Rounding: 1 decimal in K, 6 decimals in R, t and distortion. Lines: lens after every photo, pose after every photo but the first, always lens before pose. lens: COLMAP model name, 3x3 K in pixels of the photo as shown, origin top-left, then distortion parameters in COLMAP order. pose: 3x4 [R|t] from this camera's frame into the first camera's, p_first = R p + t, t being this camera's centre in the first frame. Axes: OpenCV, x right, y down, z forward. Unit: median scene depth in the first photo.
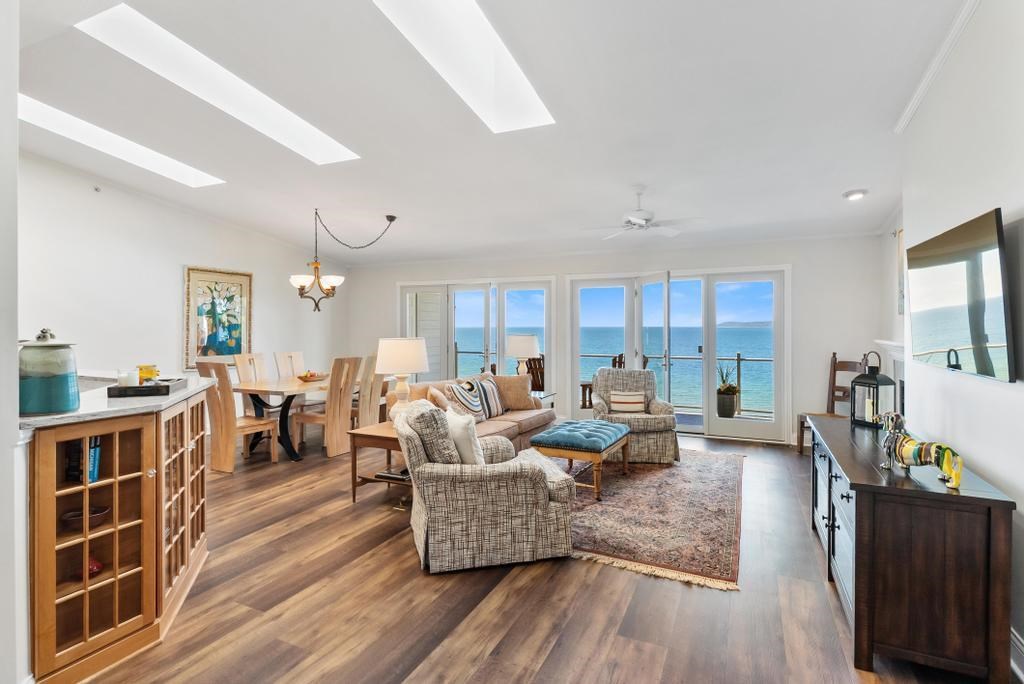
lens RADIAL K [[497.8, 0, 538.1], [0, 497.8, 325.5], [0, 0, 1]] dist [0.003925, -0.004118]
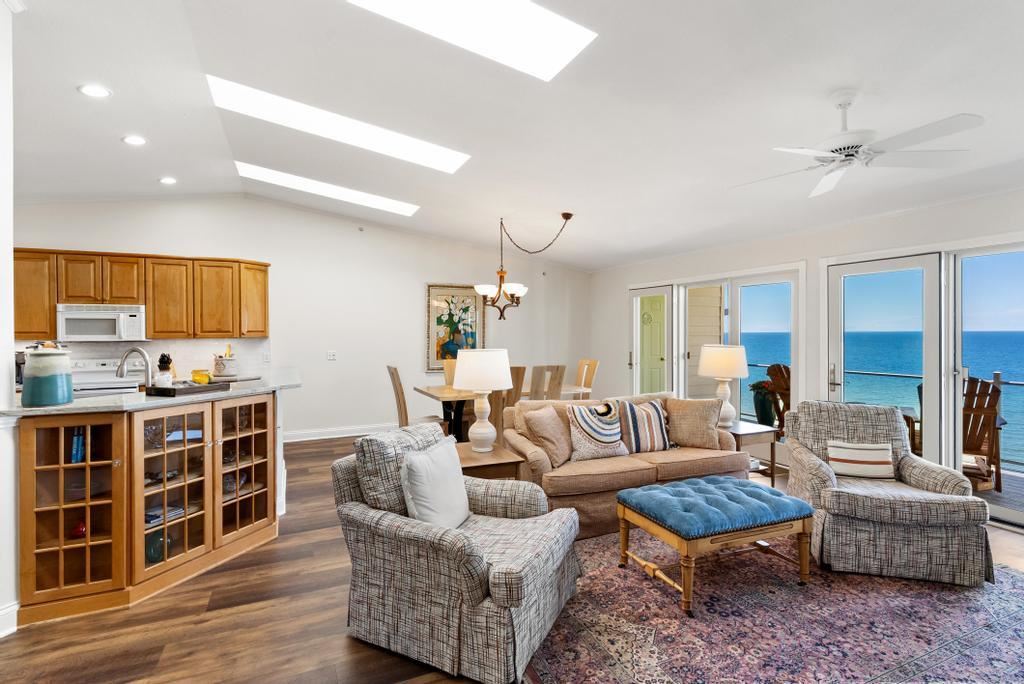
lens RADIAL K [[497.8, 0, 509.7], [0, 497.8, 337.5], [0, 0, 1]] dist [0.003925, -0.004118]
pose [[0.747352, 0.005002, -0.664410, 0.289061], [0.003936, 0.999921, 0.011955, -0.004687], [0.664417, -0.011549, 0.747273, 0.303982]]
